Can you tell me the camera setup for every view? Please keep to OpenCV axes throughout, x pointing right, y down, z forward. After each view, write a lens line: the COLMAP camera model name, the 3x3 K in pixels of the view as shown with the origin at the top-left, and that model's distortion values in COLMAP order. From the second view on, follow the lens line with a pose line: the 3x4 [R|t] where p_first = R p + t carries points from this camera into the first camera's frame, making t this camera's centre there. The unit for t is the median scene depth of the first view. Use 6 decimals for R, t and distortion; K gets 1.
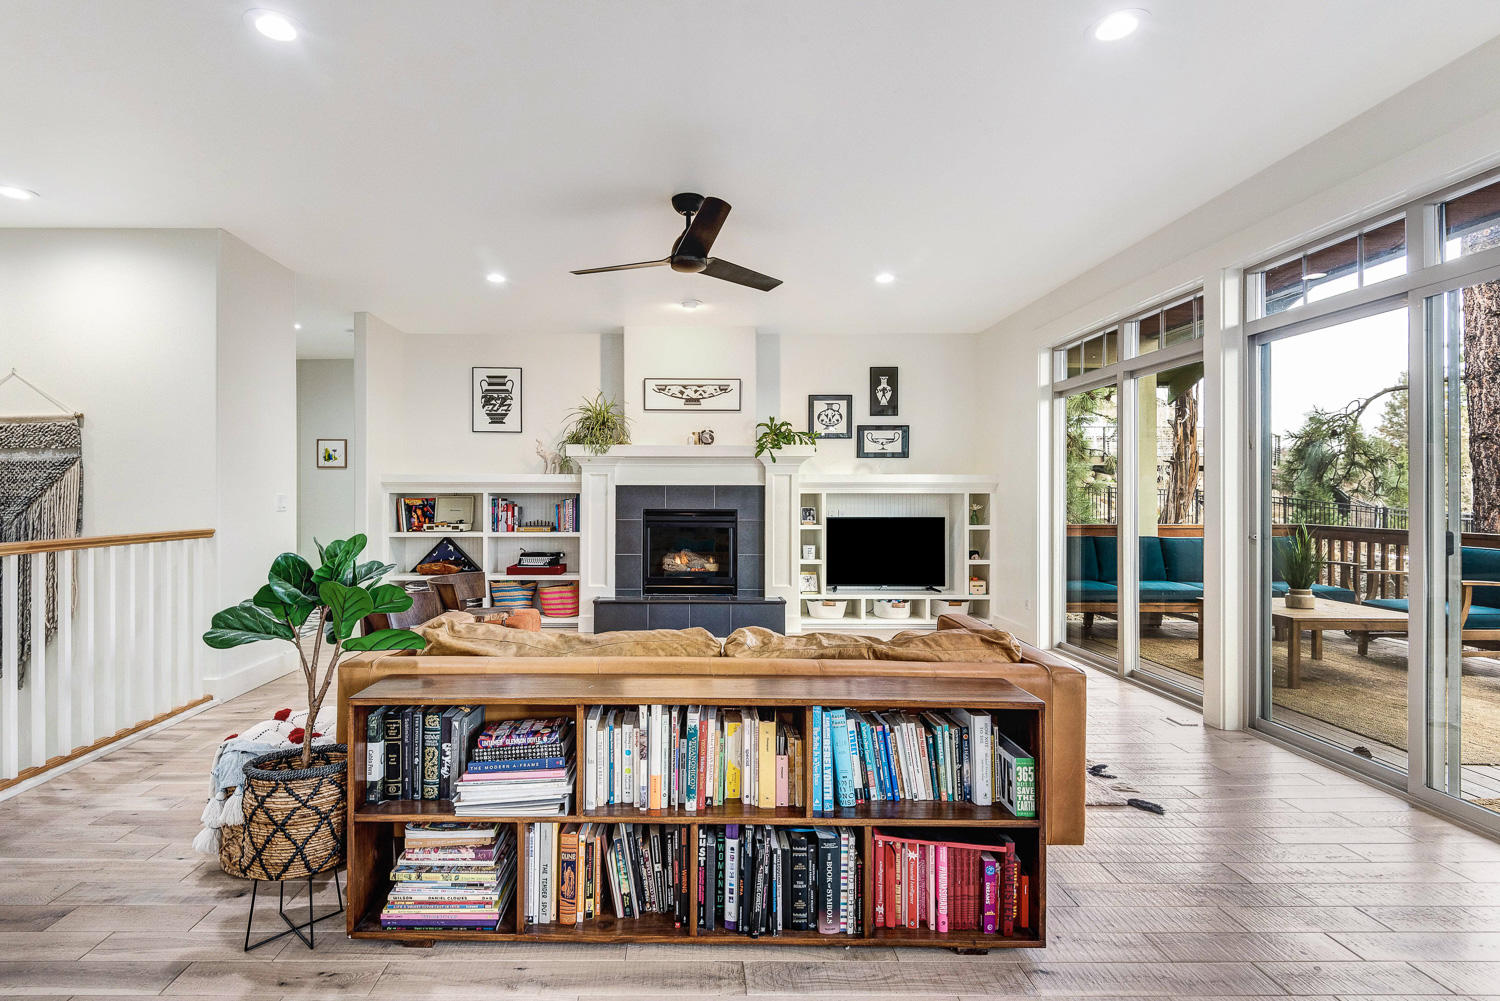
lens RADIAL K [[713.6, 0, 695.5], [0, 713.6, 499.9], [0, 0, 1]] dist [0.020275, -0.009595]
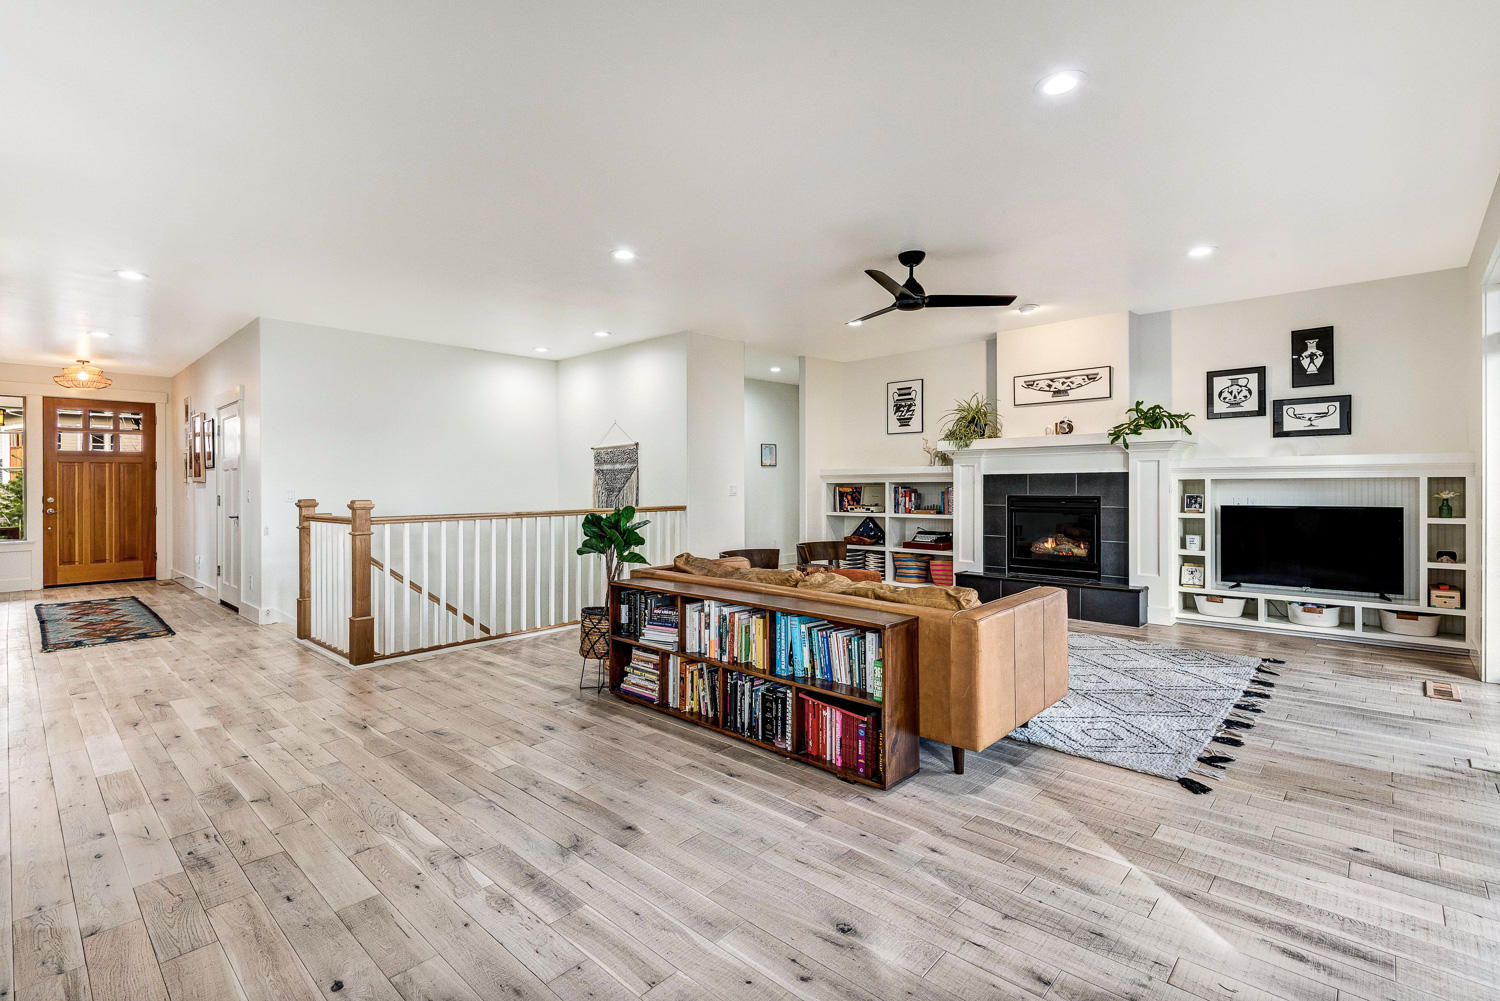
lens RADIAL K [[713.6, 0, 749.6], [0, 713.6, 485.0], [0, 0, 1]] dist [0.020275, -0.009595]
pose [[0.721021, -0.006934, -0.692879, 0.405045], [0.004537, 0.999976, -0.005286, 0.000593], [0.692899, 0.000668, 0.721035, -0.078570]]
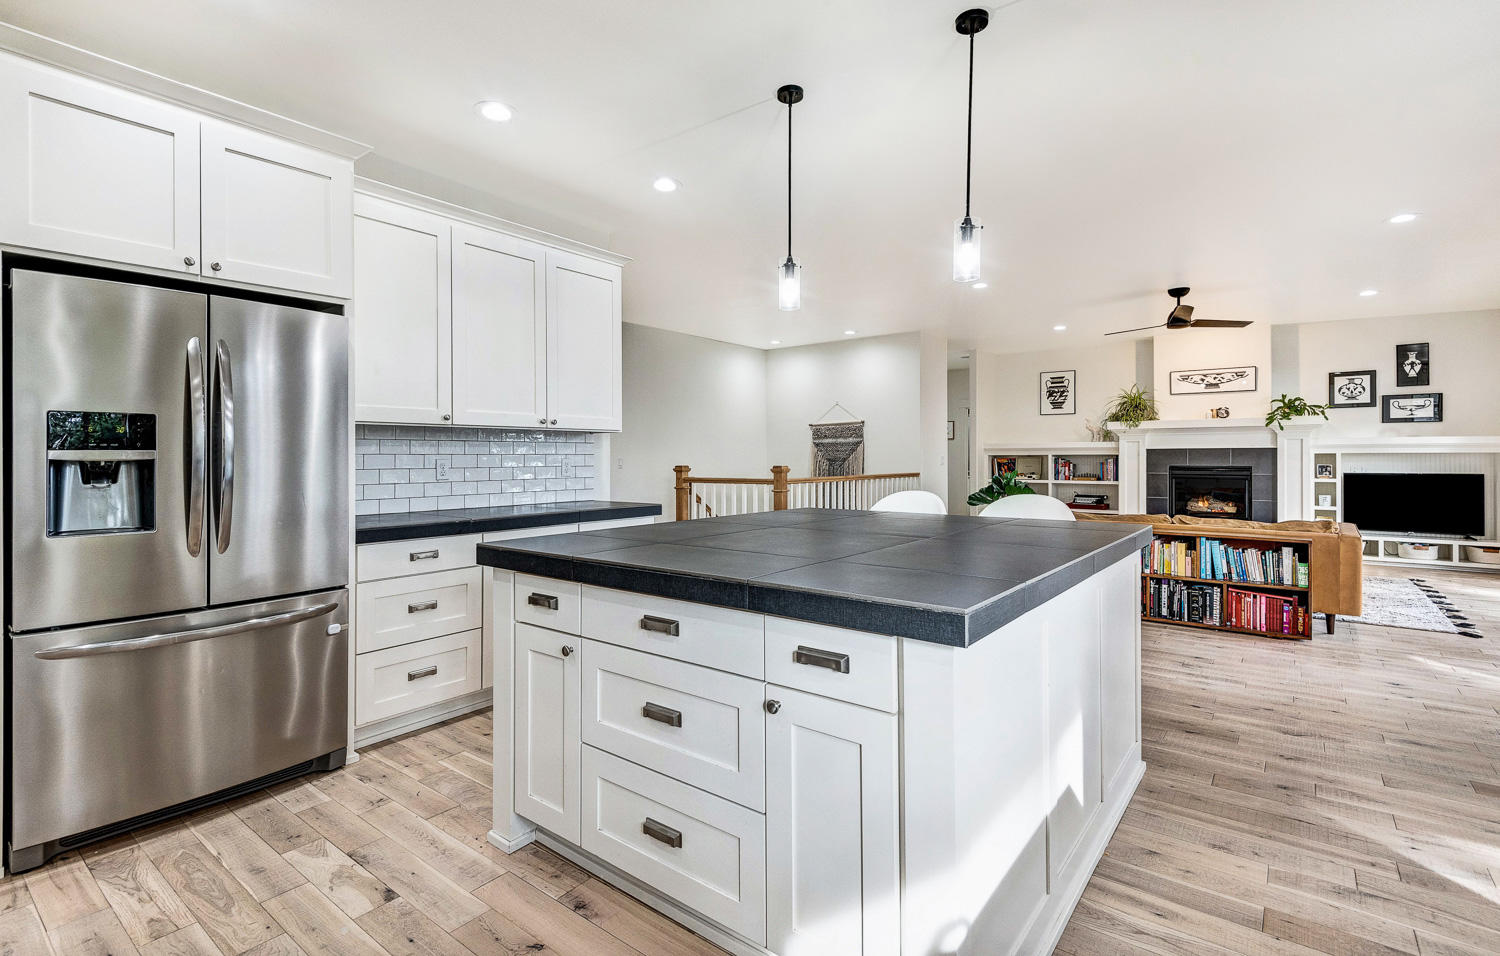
lens RADIAL K [[727.8, 0, 707.1], [0, 727.8, 456.8], [0, 0, 1]] dist [-0.013827, -0.001949]
pose [[0.762080, -0.004630, -0.647466, 0.156179], [0.000319, 0.999977, -0.006775, 0.005150], [0.647483, 0.004957, 0.762064, -0.674953]]
